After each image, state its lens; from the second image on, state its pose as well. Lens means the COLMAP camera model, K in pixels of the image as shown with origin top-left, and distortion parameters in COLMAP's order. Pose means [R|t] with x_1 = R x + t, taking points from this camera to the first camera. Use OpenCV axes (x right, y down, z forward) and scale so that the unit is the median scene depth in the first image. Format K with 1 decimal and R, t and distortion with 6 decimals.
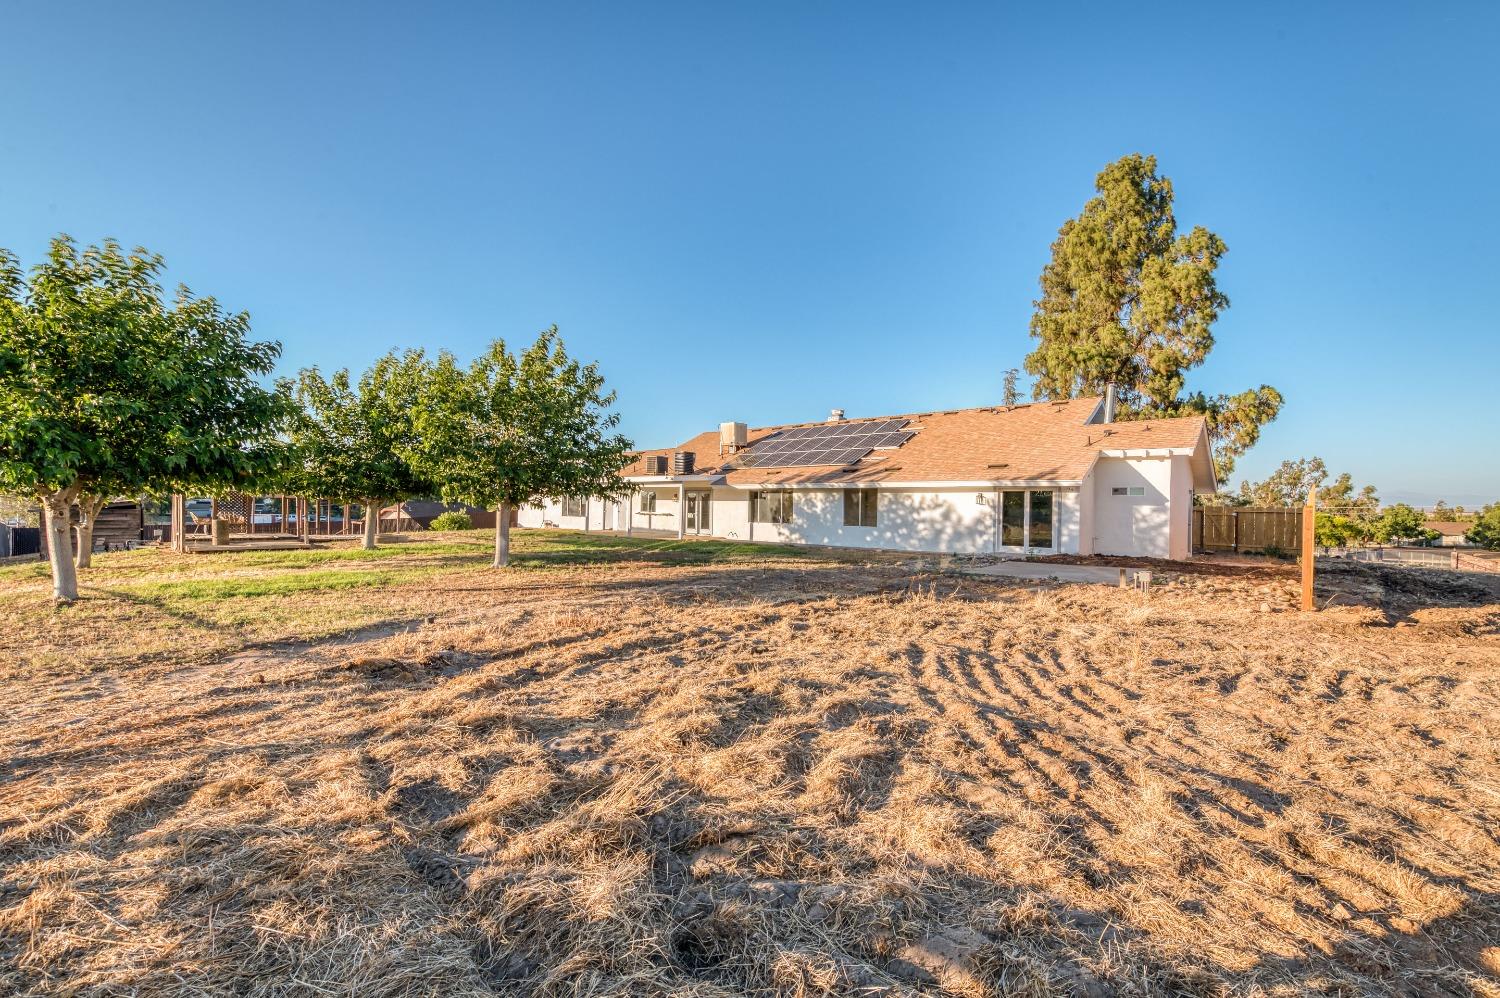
lens RADIAL K [[678.1, 0, 744.4], [0, 678.1, 500.0], [0, 0, 1]] dist [0.000107, 0.000677]
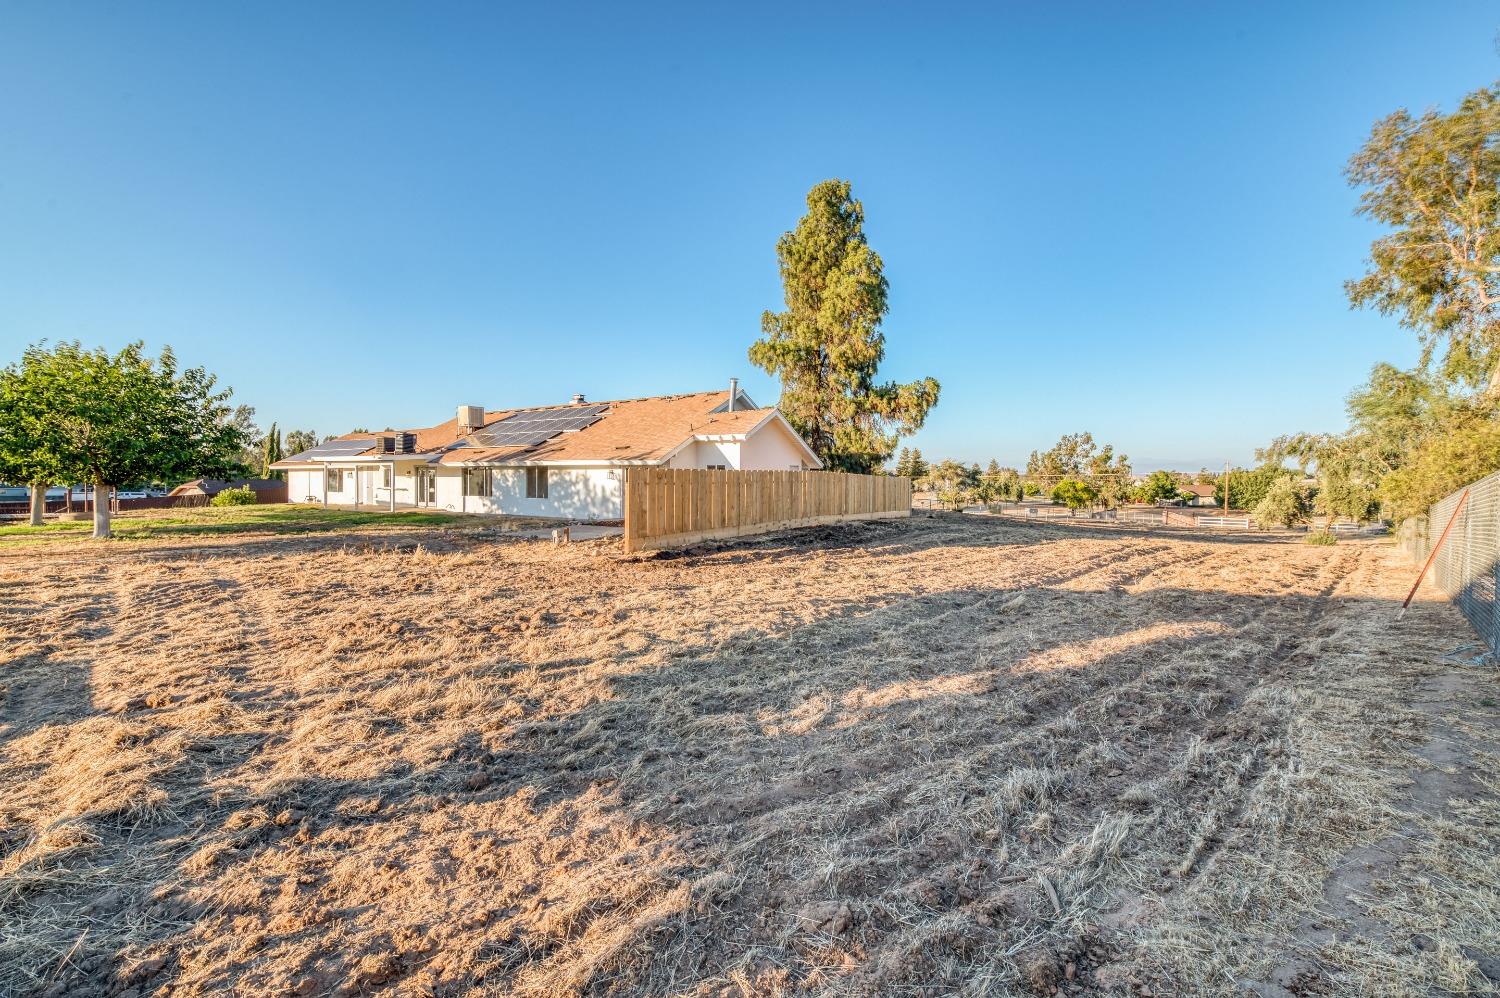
lens RADIAL K [[678.1, 0, 756.8], [0, 678.1, 491.7], [0, 0, 1]] dist [0.000107, 0.000677]
pose [[0.988990, -0.013581, 0.147357, 0.315703], [0.008947, 0.999446, 0.032063, -0.005694], [-0.147711, -0.030392, 0.988564, -0.195407]]
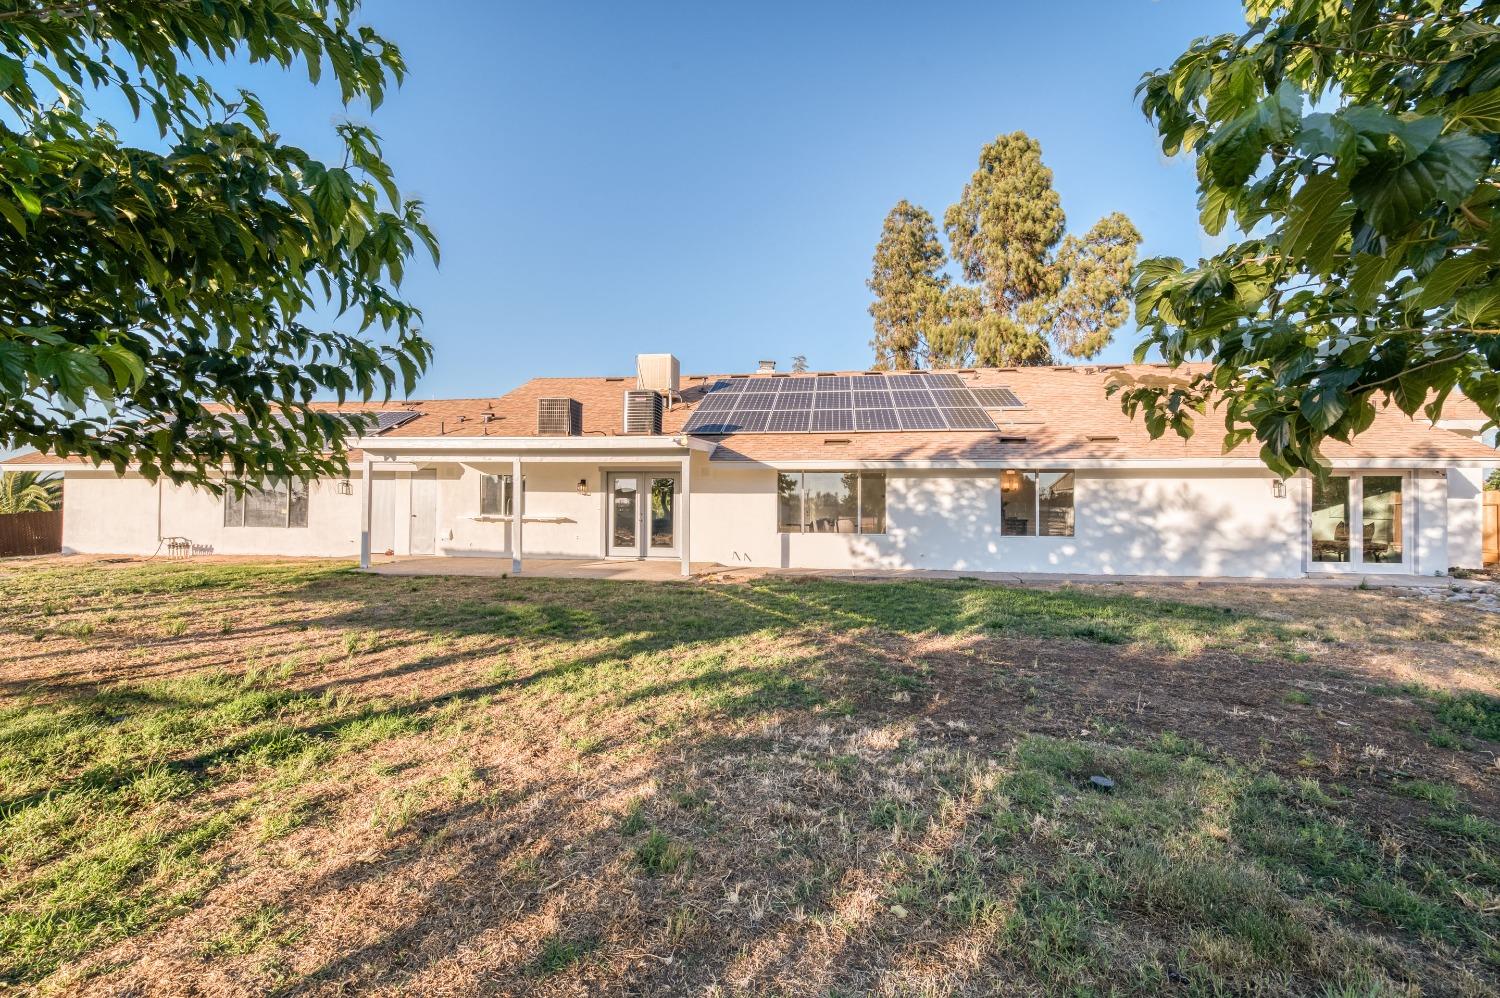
lens RADIAL K [[607.3, 0, 744.5], [0, 607.3, 495.8], [0, 0, 1]] dist [-0.002956, -0.000232]
pose [[0.821513, -0.004832, 0.570170, -0.274646], [-0.001923, 0.999935, 0.011245, -0.002153], [-0.570187, -0.010334, 0.821450, 0.602409]]
